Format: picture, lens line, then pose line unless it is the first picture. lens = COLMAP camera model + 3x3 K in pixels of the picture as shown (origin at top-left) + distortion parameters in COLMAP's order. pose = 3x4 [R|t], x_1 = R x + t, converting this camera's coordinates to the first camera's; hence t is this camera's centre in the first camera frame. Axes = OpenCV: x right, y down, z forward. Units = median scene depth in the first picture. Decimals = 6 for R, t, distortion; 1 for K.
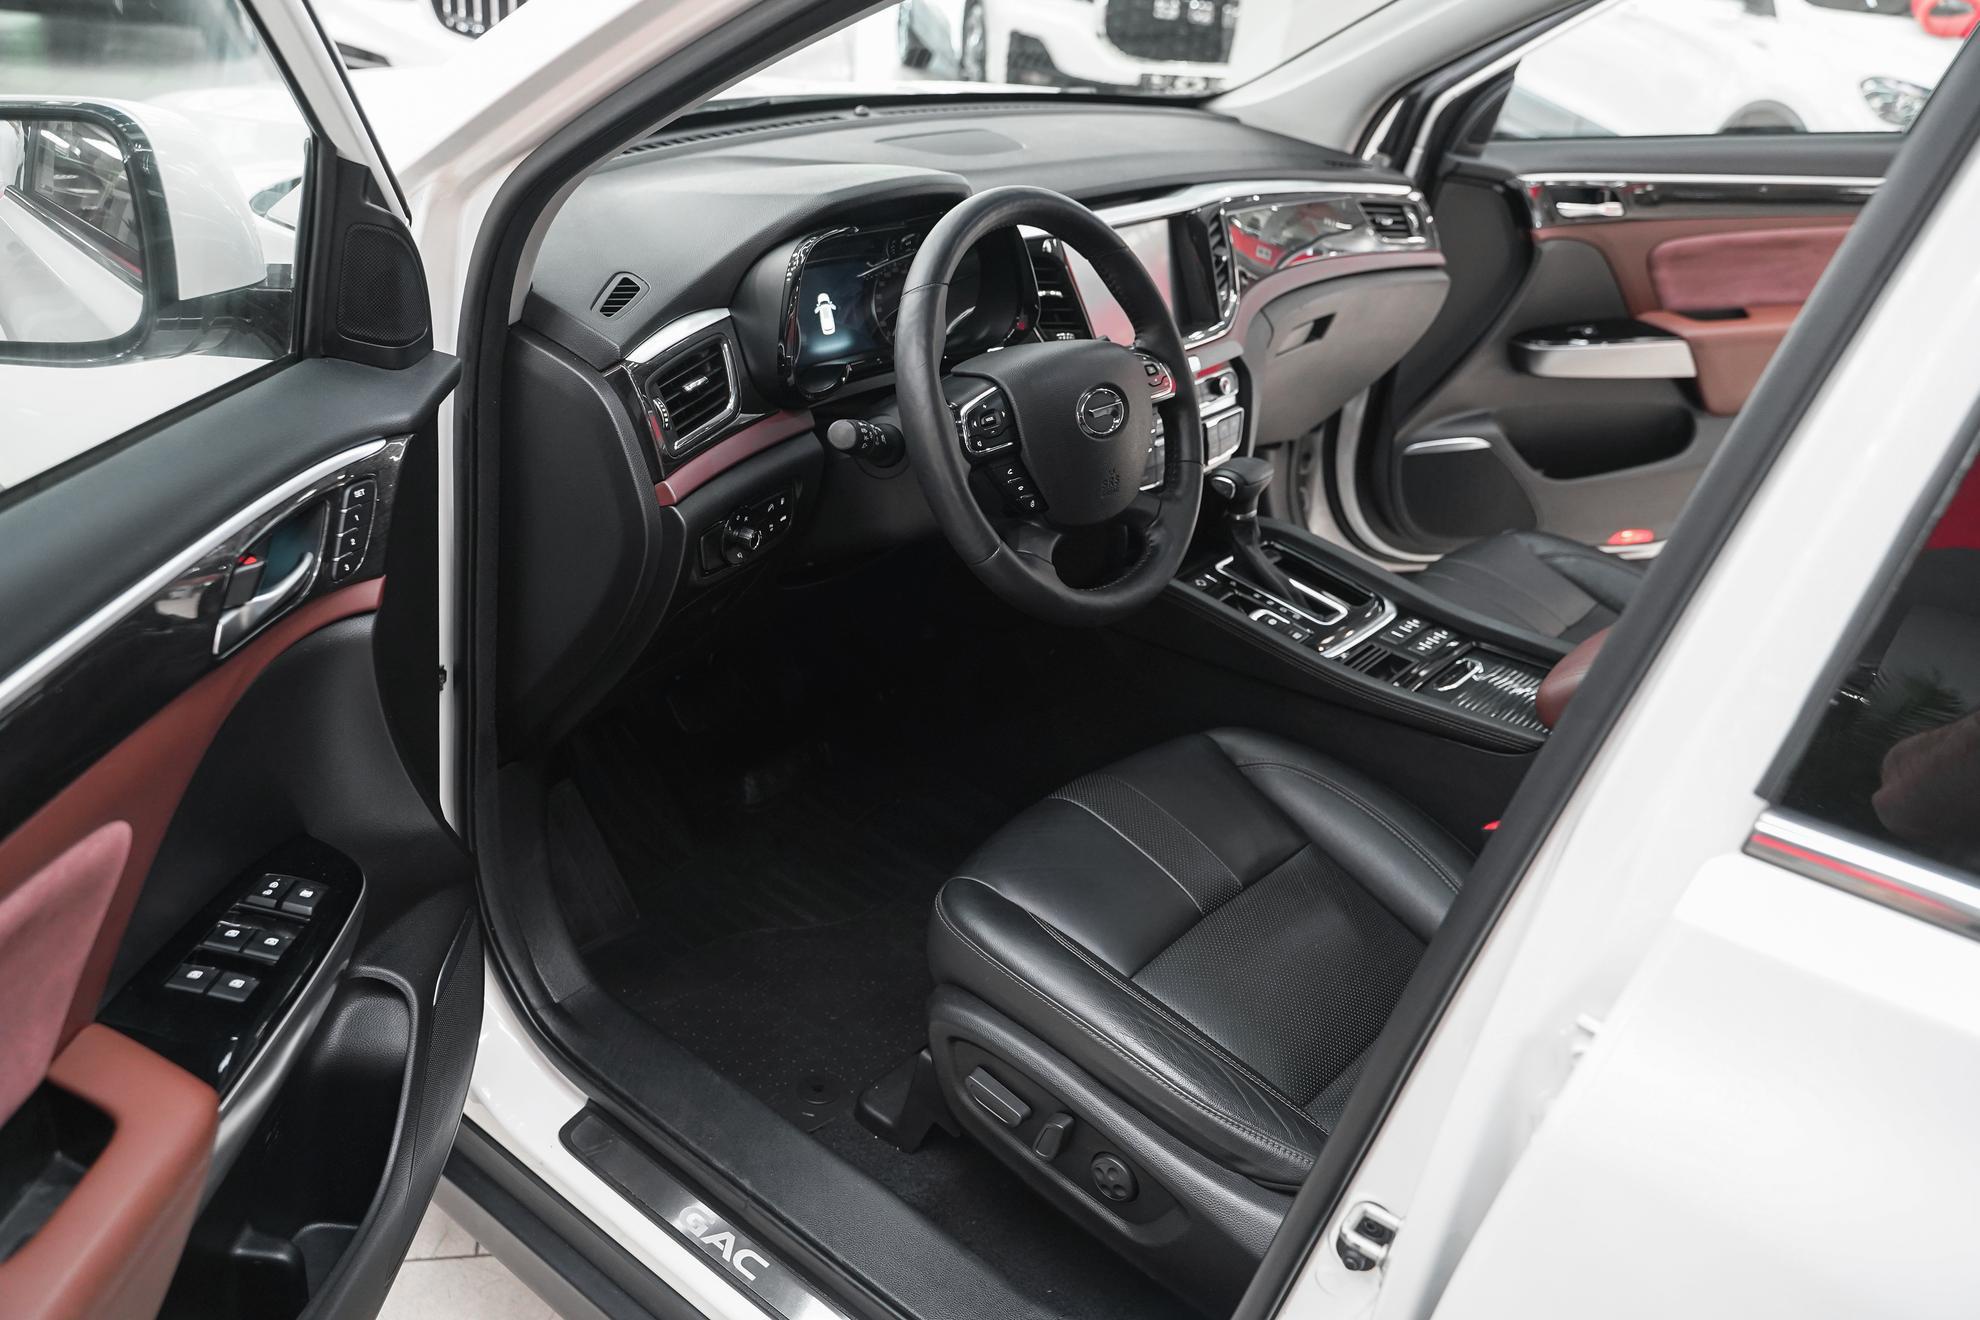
lens RADIAL K [[1608.9, 0, 990.0], [0, 1608.9, 660.0], [0, 0, 1]] dist [-0.013530, 0.005137]
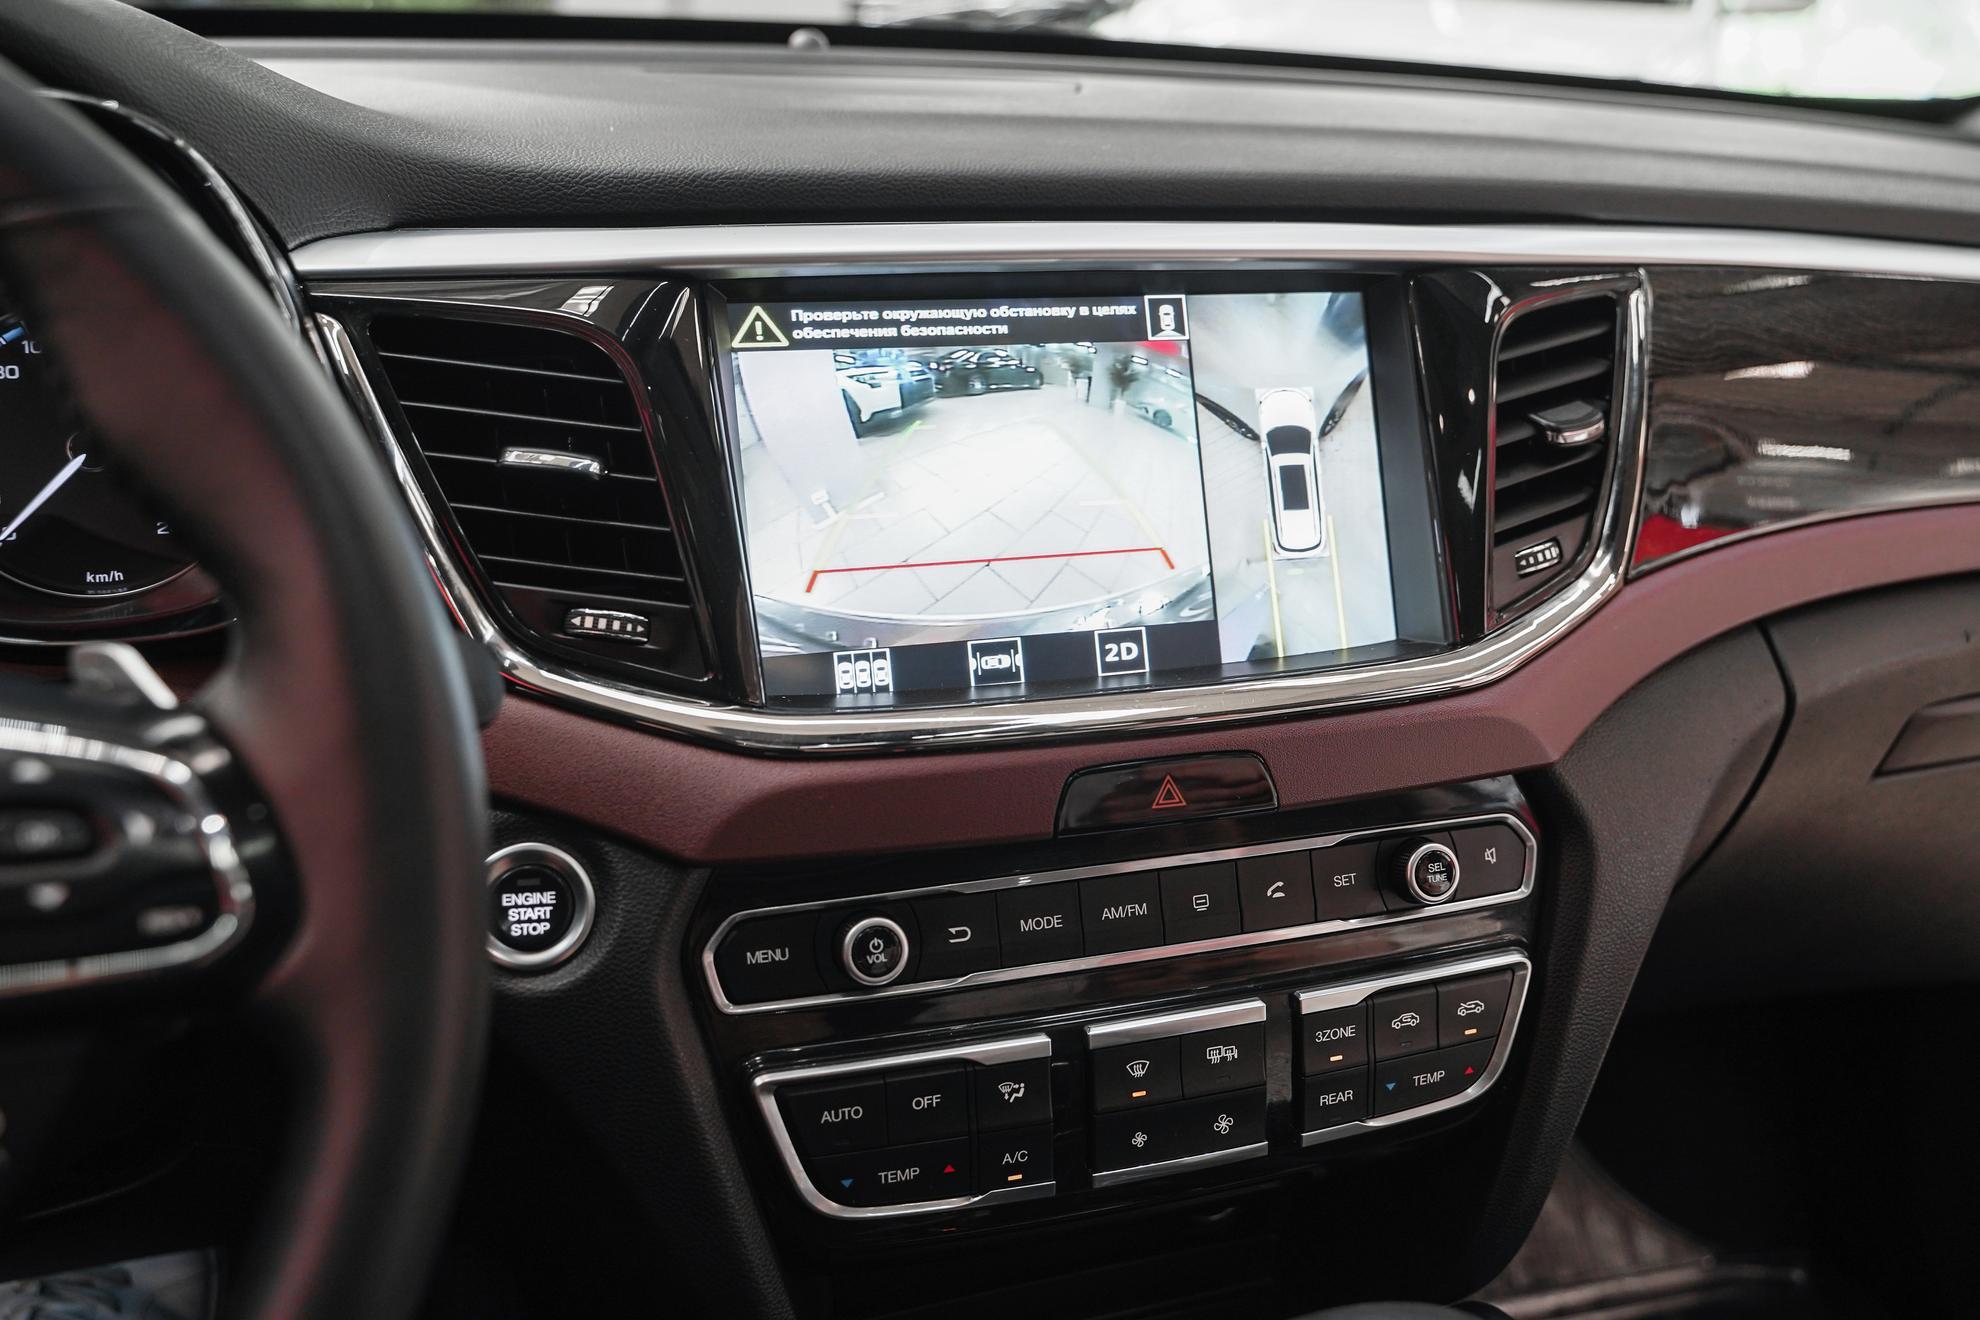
lens RADIAL K [[1755.6, 0, 1032.7], [0, 1755.6, 636.4], [0, 0, 1]] dist [-0.007133, -0.000911]
pose [[0.848622, 0.129077, -0.513010, 0.327800], [-0.210480, 0.972094, -0.103591, -0.225763], [0.485323, 0.195888, 0.852109, 0.966038]]
